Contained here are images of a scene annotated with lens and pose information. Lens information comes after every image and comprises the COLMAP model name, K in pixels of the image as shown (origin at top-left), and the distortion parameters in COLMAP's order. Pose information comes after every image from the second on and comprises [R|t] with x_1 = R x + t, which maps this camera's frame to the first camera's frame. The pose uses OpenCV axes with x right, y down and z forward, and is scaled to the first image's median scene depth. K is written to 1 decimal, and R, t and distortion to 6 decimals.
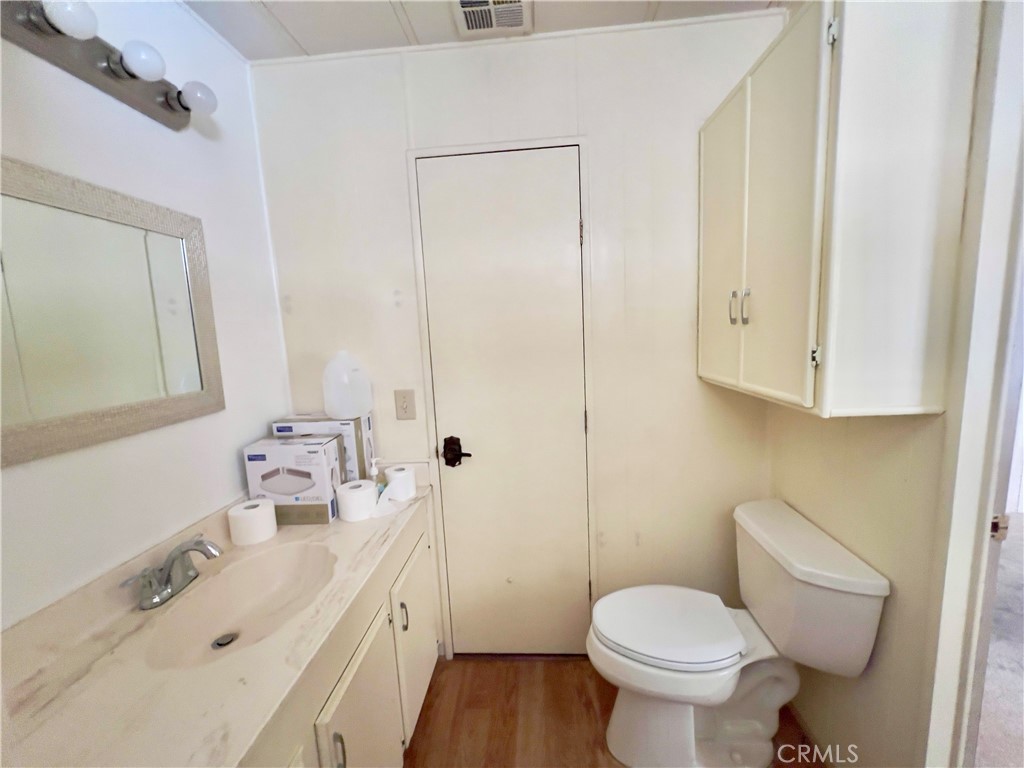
lens RADIAL K [[409.3, 0, 511.2], [0, 409.3, 383.6], [0, 0, 1]] dist [-0.002862, 0.000745]
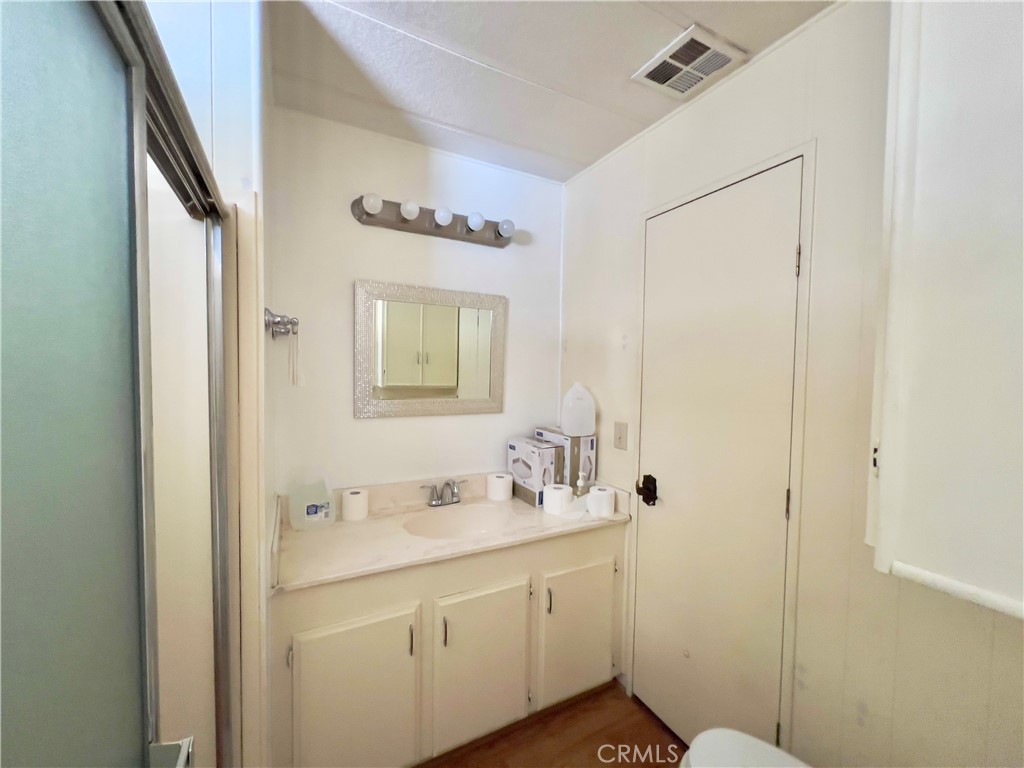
lens RADIAL K [[409.3, 0, 511.2], [0, 409.3, 383.6], [0, 0, 1]] dist [-0.002862, 0.000745]
pose [[0.523324, 0.089950, -0.847373, 0.599837], [-0.155197, 0.987842, 0.009014, -0.060751], [0.837882, 0.126793, 0.530921, 0.154092]]
